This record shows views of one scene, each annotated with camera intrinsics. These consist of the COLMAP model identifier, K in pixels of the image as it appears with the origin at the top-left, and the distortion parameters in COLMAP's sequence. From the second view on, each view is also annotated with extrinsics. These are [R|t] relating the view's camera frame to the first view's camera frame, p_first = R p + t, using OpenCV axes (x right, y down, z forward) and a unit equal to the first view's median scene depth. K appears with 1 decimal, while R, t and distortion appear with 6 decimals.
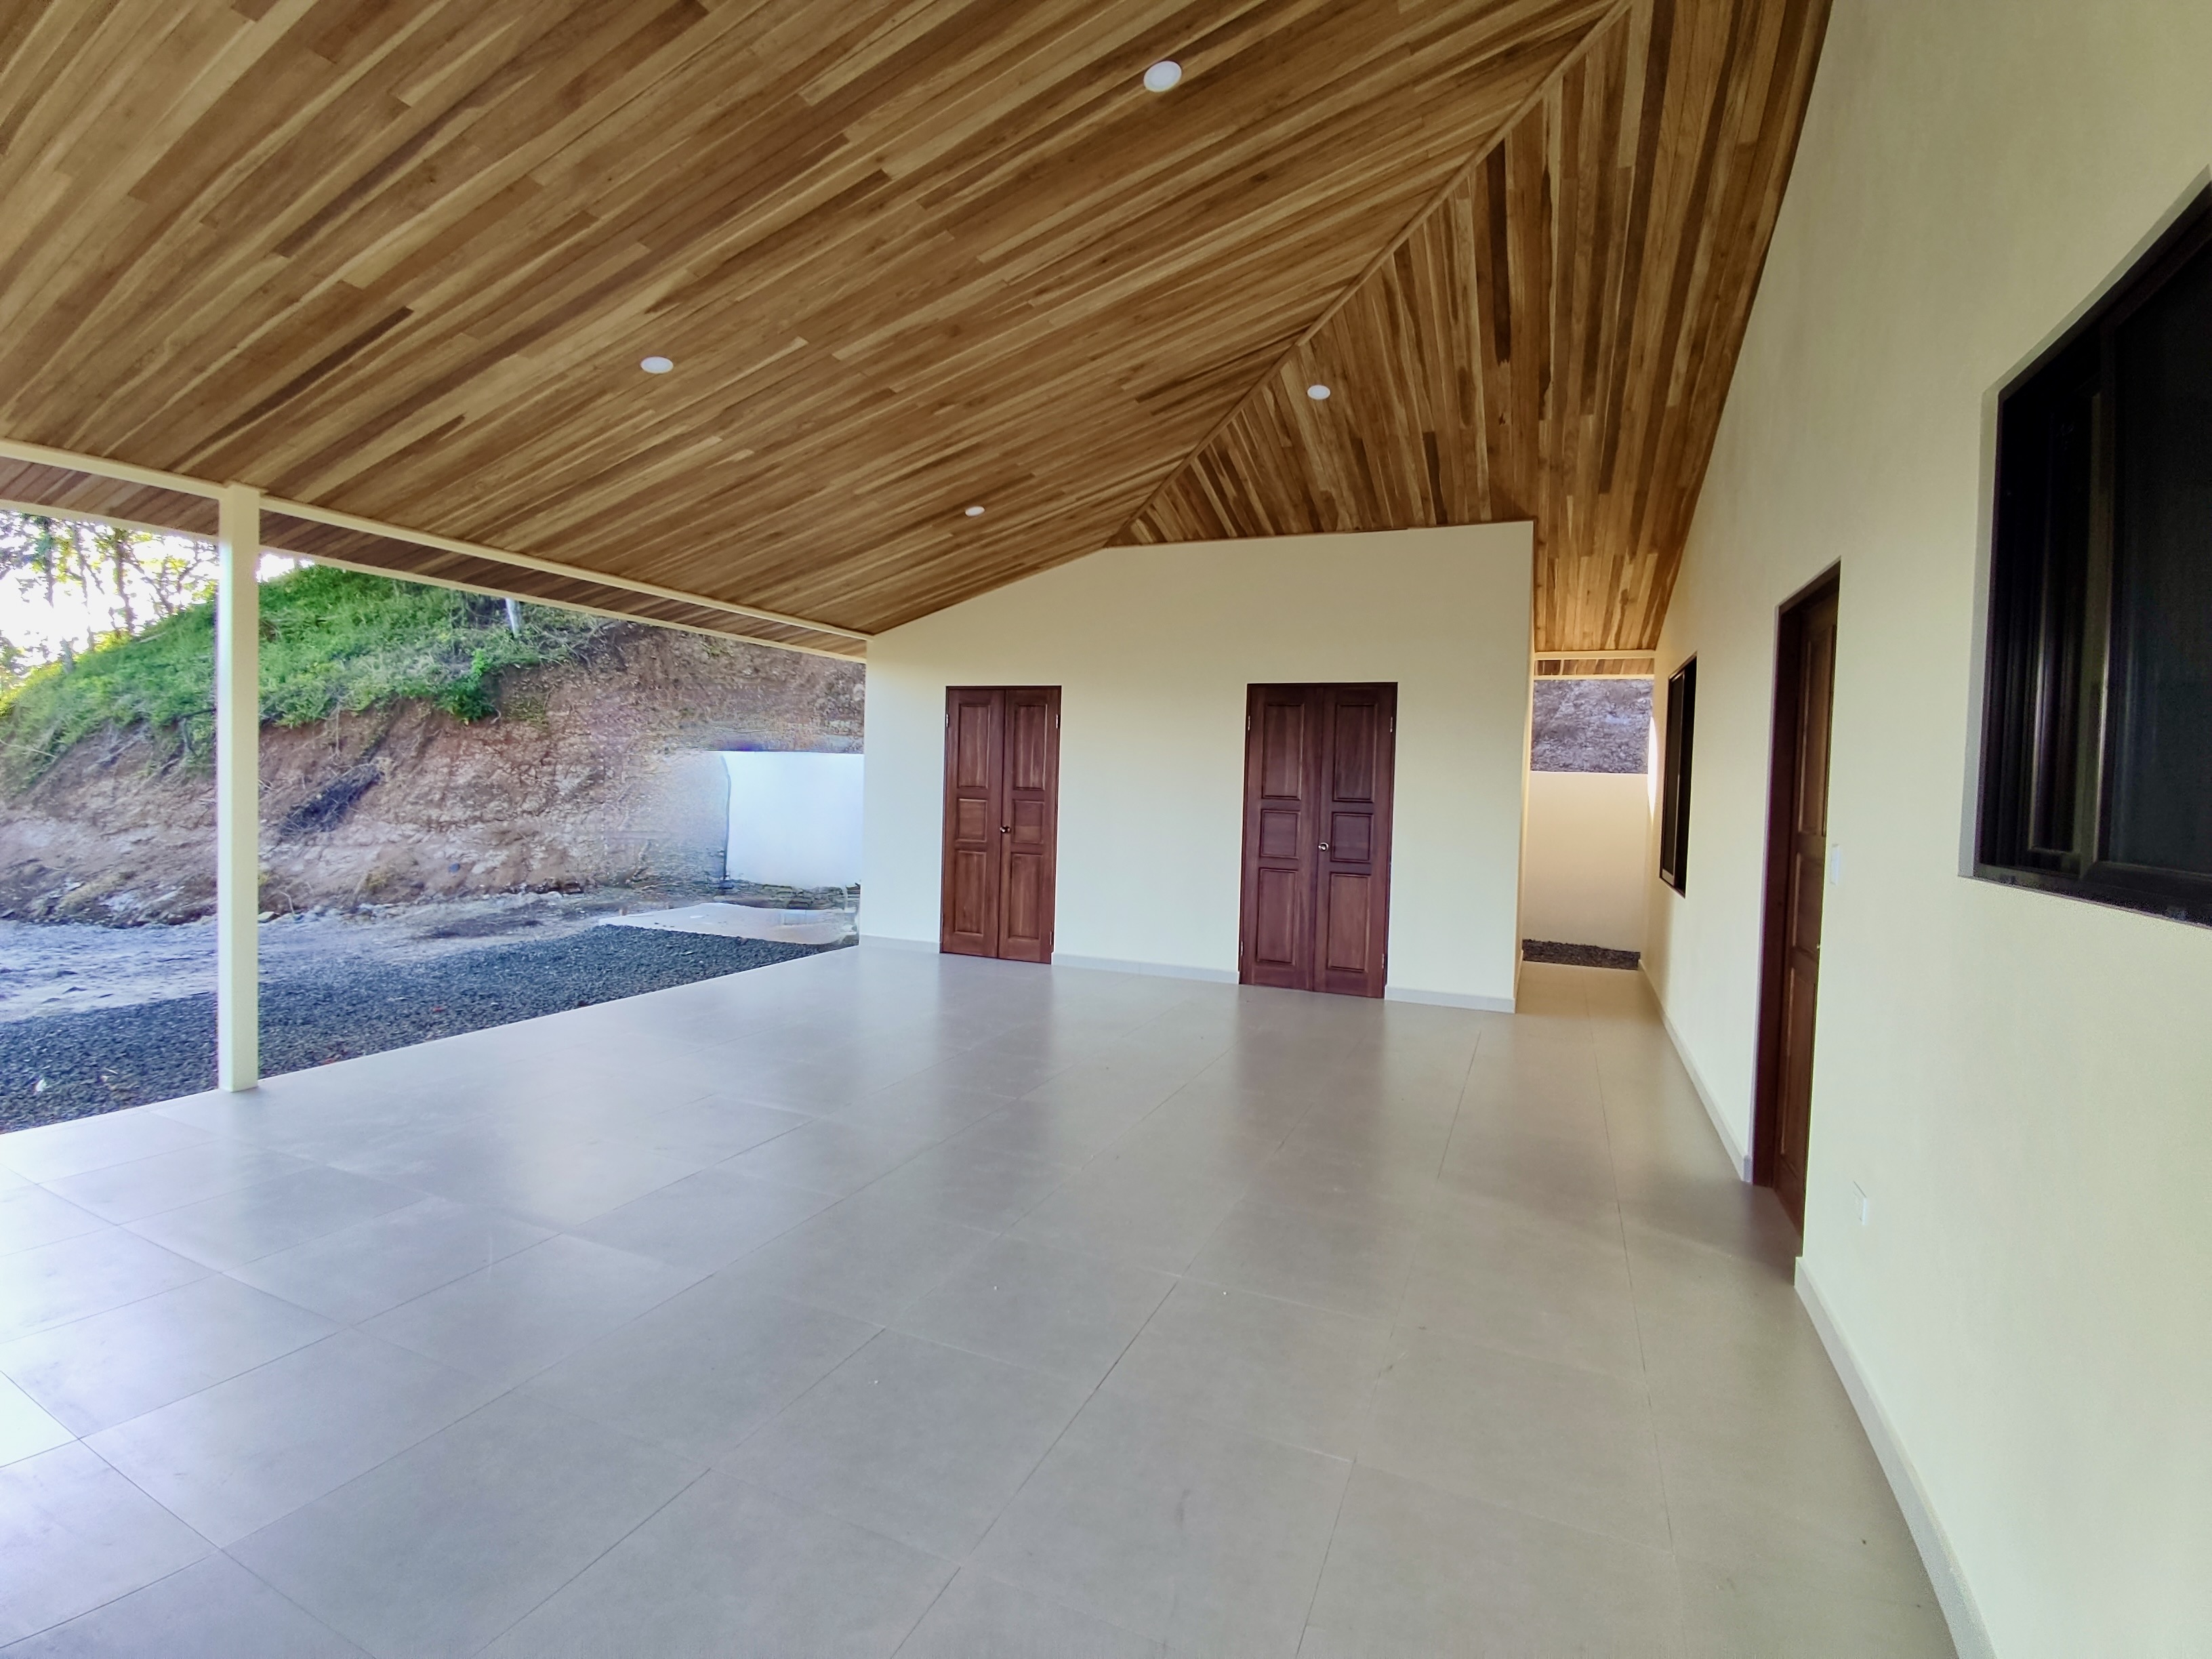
lens RADIAL K [[1013.0, 0, 1120.3], [0, 1013.0, 804.6], [0, 0, 1]] dist [-0.000786, -0.008178]
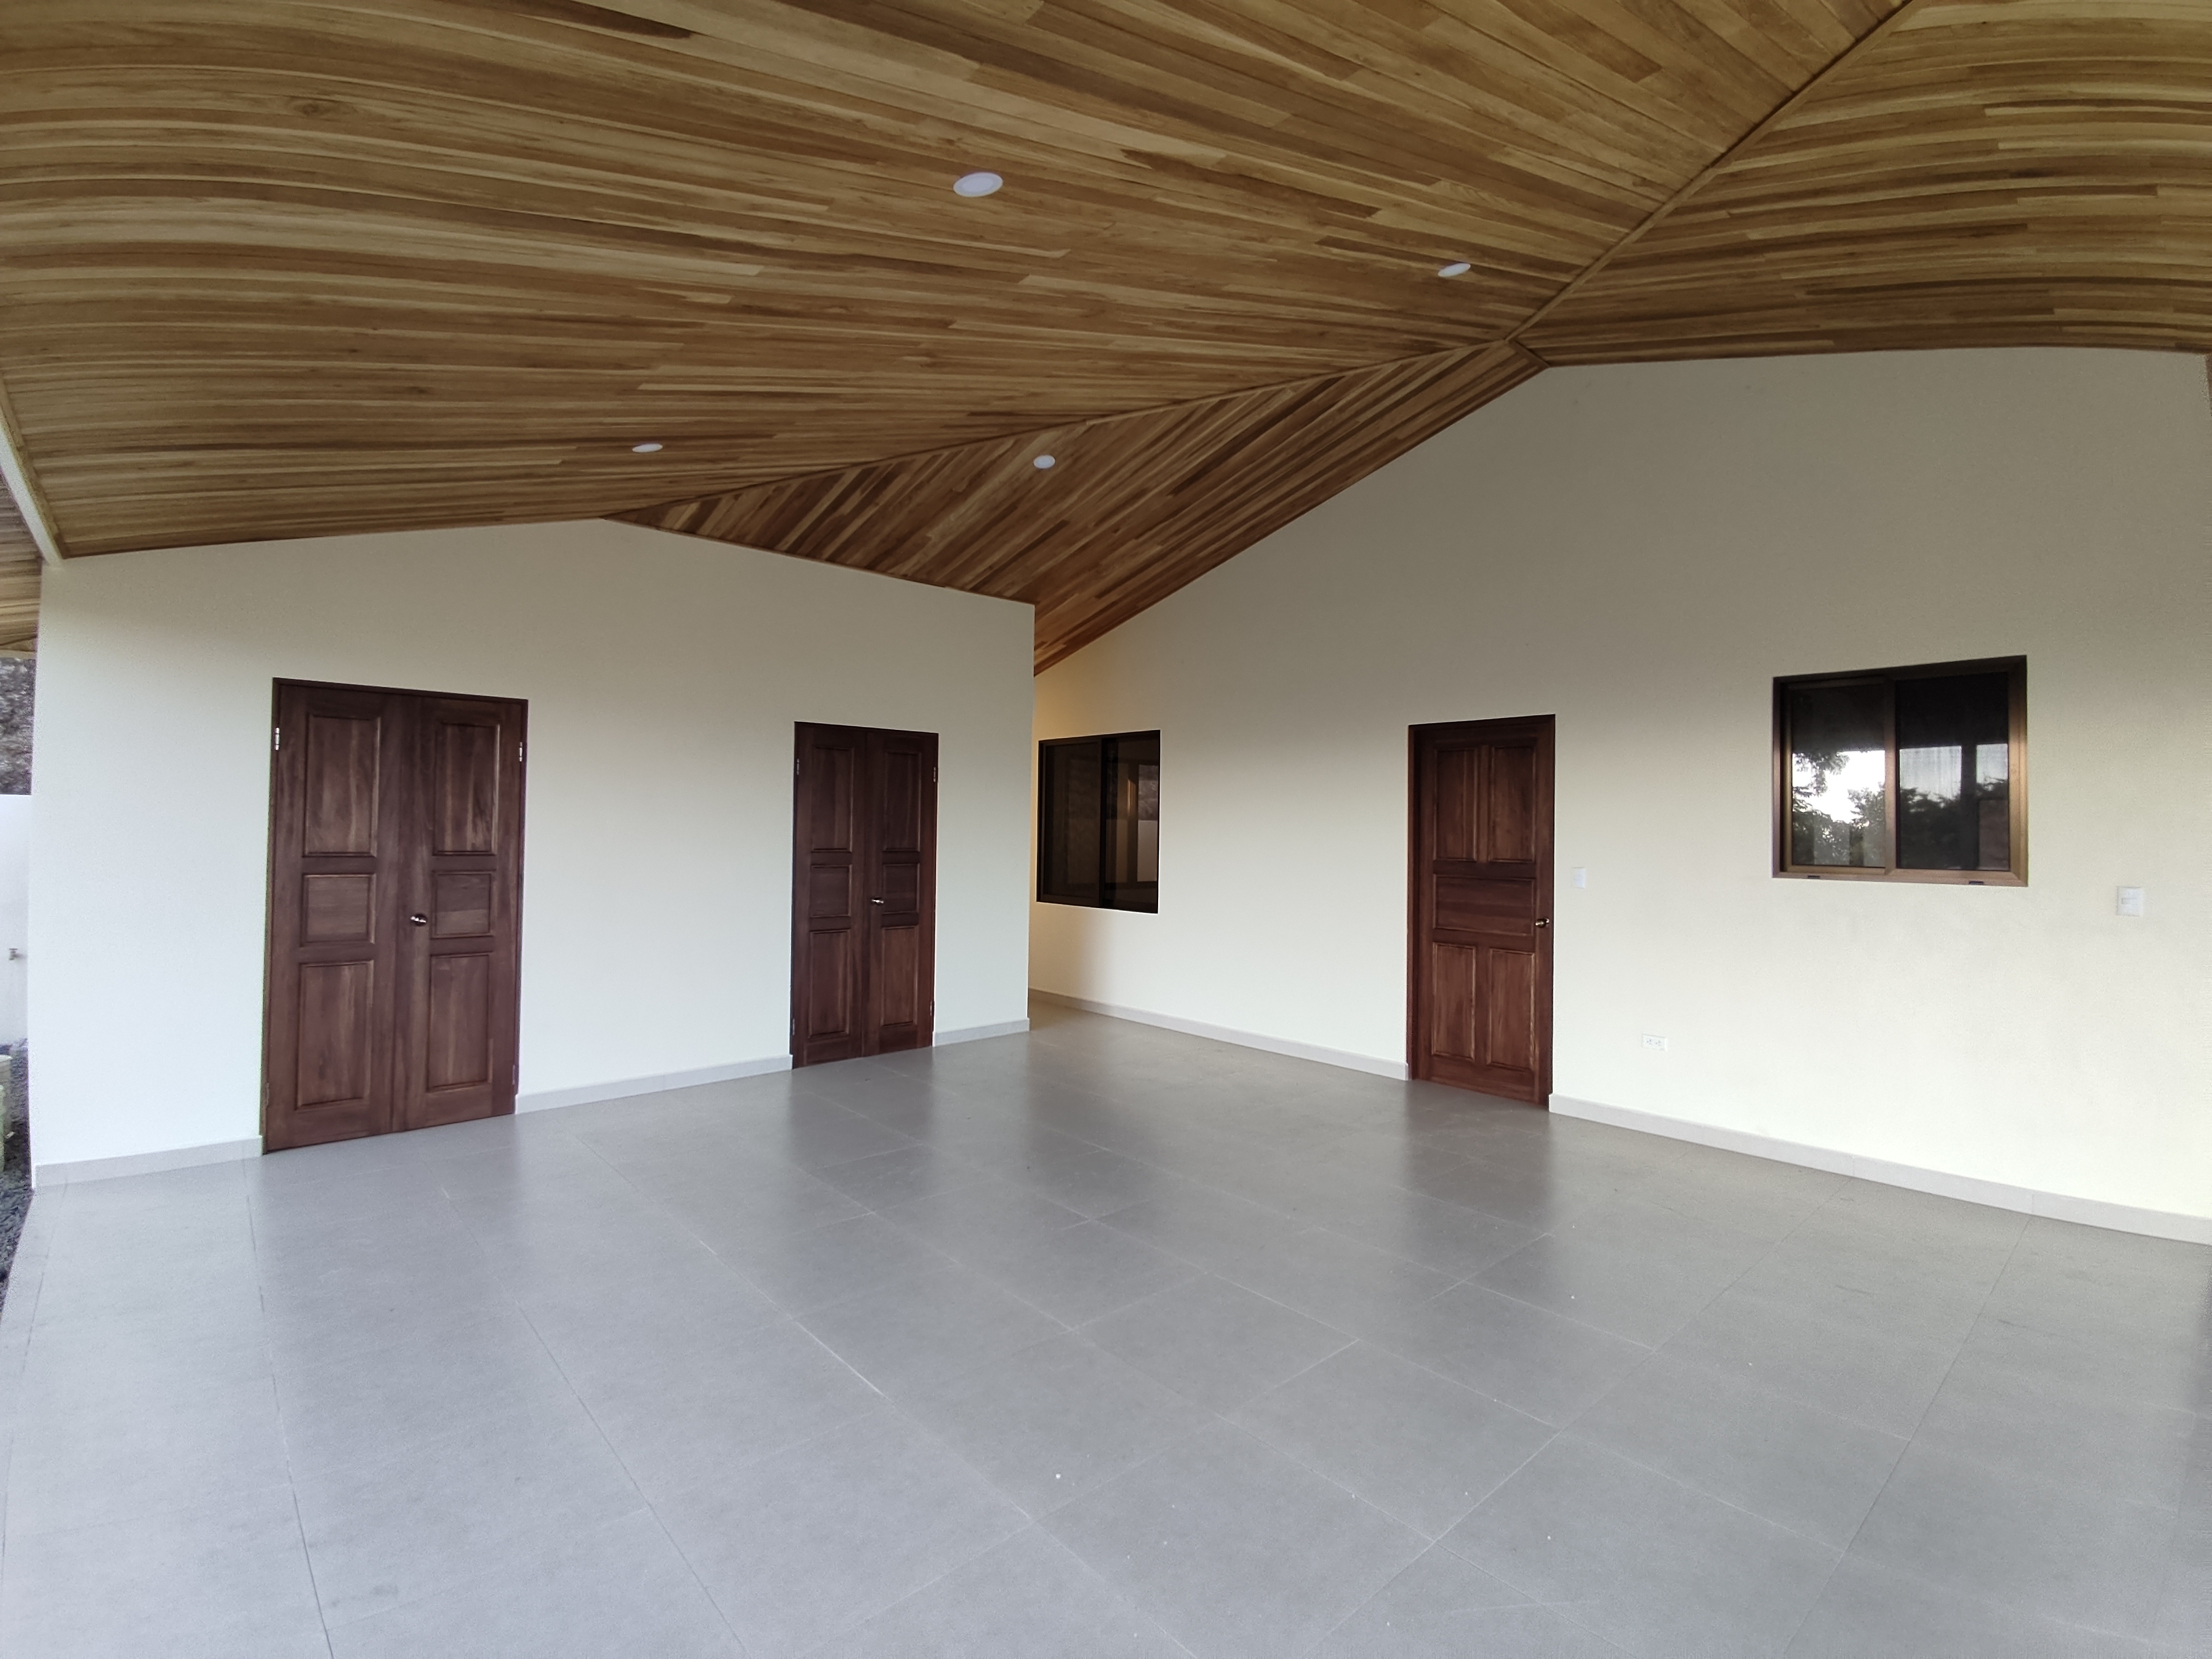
lens RADIAL K [[1013.0, 0, 1120.3], [0, 1013.0, 804.6], [0, 0, 1]] dist [-0.000786, -0.008178]
pose [[0.423835, -0.000130, 0.905739, -0.535690], [0.030922, 0.999419, -0.014326, -0.026314], [-0.905211, 0.034079, 0.423593, 0.369620]]
